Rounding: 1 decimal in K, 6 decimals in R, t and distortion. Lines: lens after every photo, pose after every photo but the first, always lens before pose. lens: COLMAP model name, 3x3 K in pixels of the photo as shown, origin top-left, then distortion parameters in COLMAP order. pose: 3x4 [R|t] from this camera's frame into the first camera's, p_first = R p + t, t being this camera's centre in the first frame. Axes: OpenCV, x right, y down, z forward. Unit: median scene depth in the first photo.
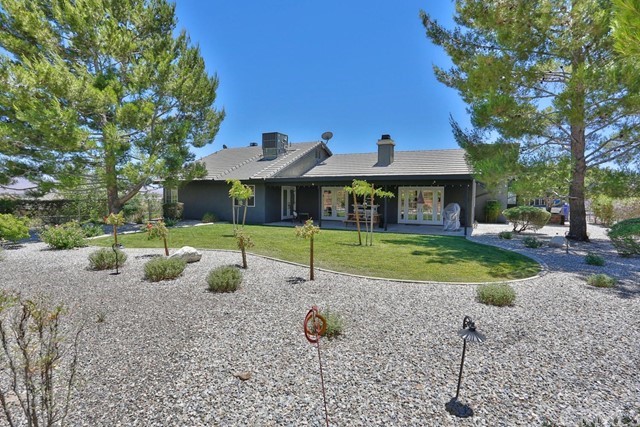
lens RADIAL K [[317.8, 0, 320.0], [0, 317.8, 213.5], [0, 0, 1]] dist [0.001470, -0.000233]
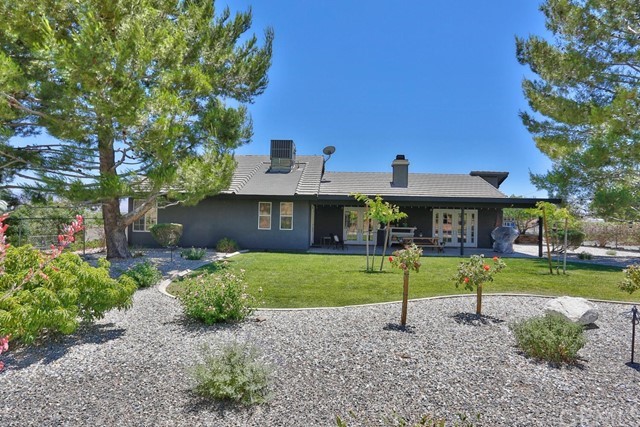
lens RADIAL K [[317.8, 0, 320.0], [0, 317.8, 213.5], [0, 0, 1]] dist [0.001470, -0.000233]
pose [[0.912418, 0.017484, 0.408887, -0.427778], [0.009205, 0.997957, -0.063215, -0.010003], [-0.409157, 0.061442, 0.910393, 0.232411]]
